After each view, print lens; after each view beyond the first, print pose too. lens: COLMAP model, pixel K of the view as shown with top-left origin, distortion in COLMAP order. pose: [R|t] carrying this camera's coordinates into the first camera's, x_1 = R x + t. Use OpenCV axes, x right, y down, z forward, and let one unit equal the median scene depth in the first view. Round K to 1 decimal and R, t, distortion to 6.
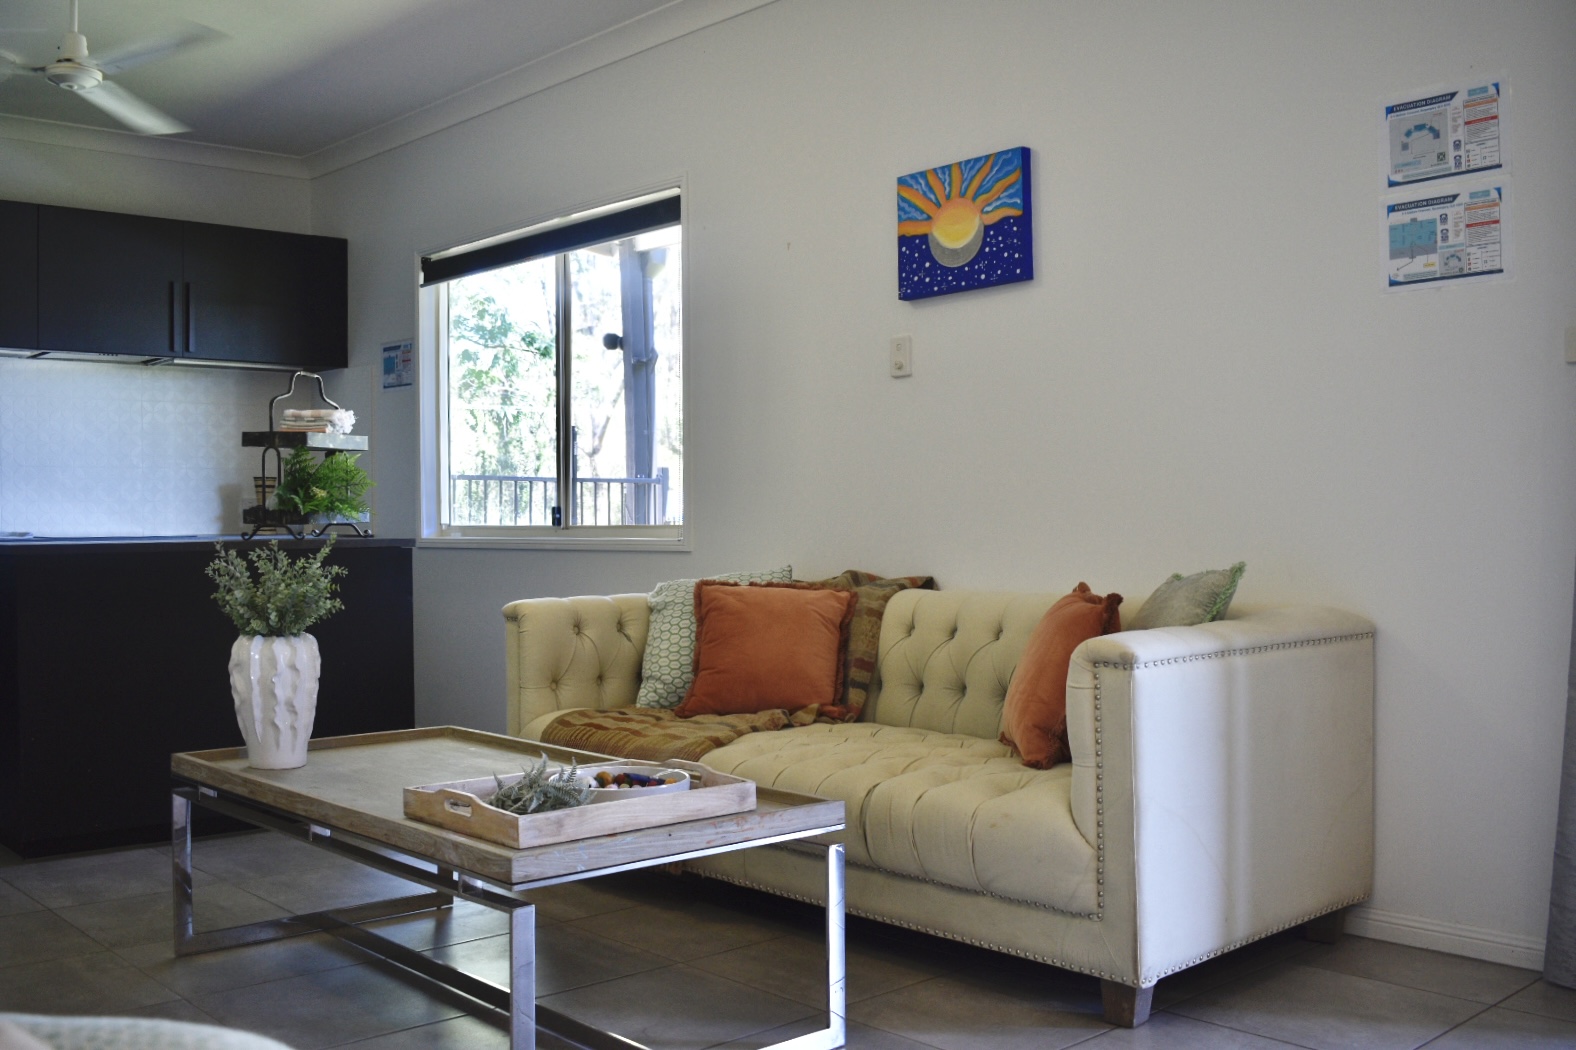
lens RADIAL K [[1501.8, 0, 789.1], [0, 1501.8, 527.8], [0, 0, 1]] dist [-0.086830, 0.000000]
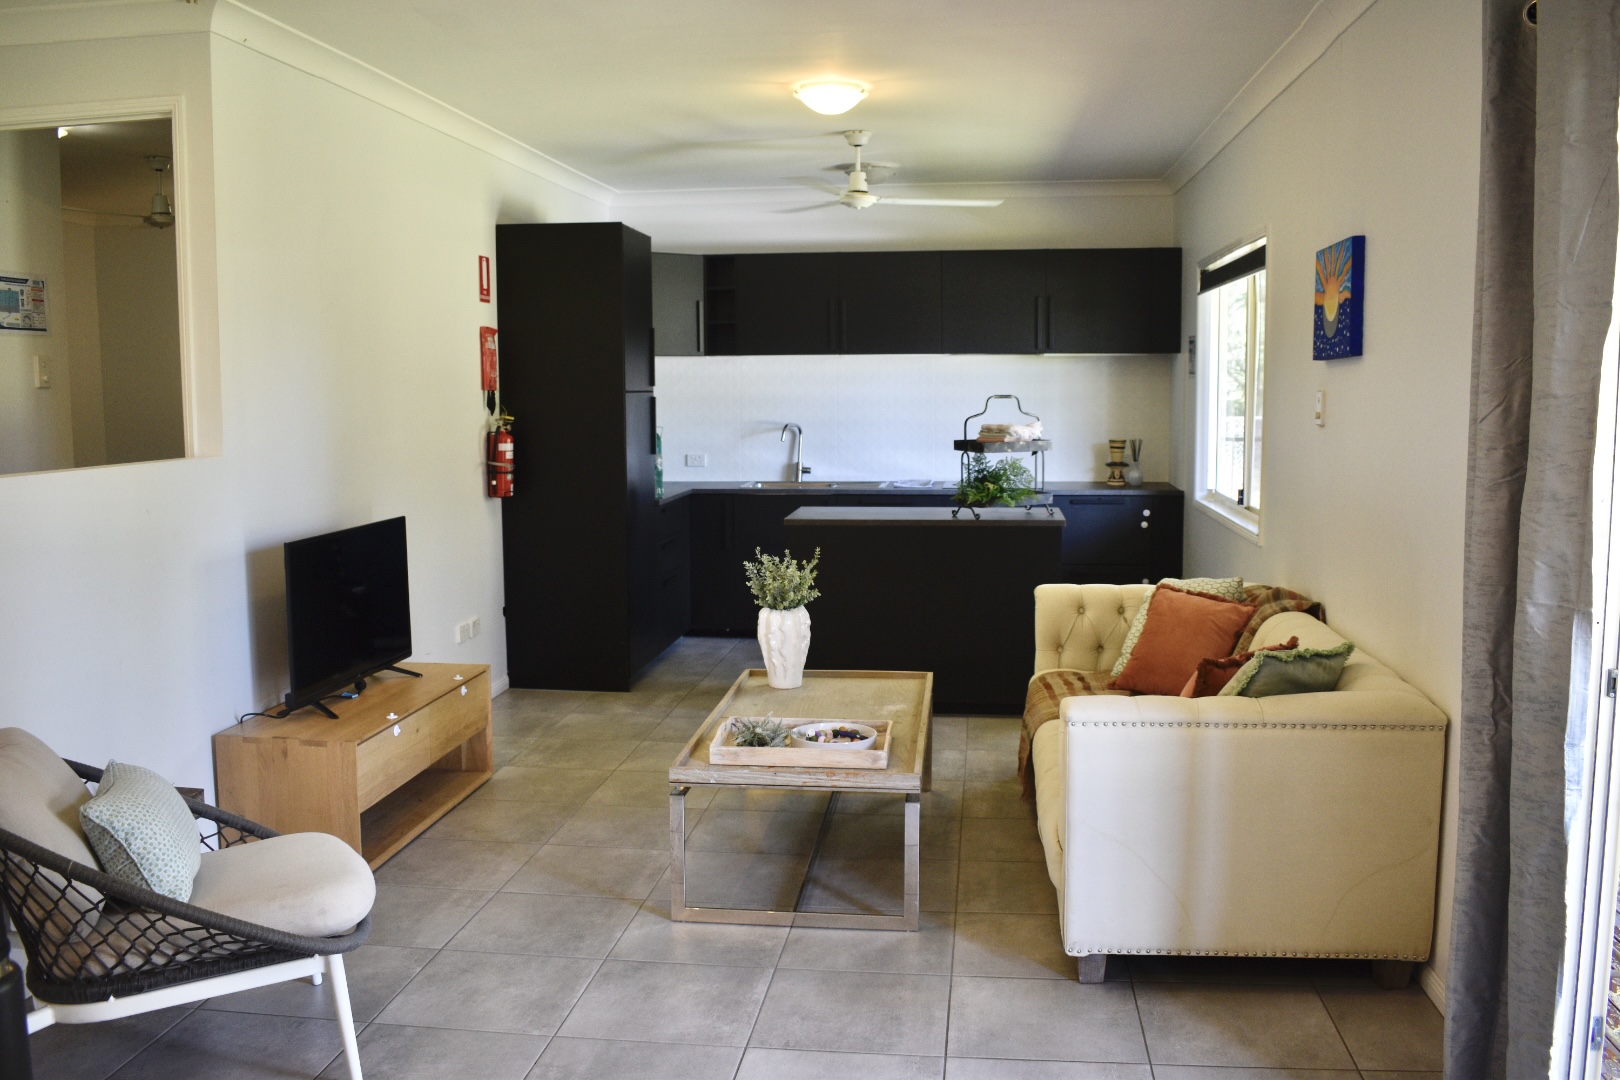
lens RADIAL K [[1417.4, 0, 810.9], [0, 1417.4, 536.0], [0, 0, 1]] dist [-0.082135, -0.002466]
pose [[0.649144, 0.084207, -0.755991, 0.662269], [0.000170, 0.993838, 0.110846, -0.140618], [0.760666, -0.072083, 0.645129, 0.002335]]
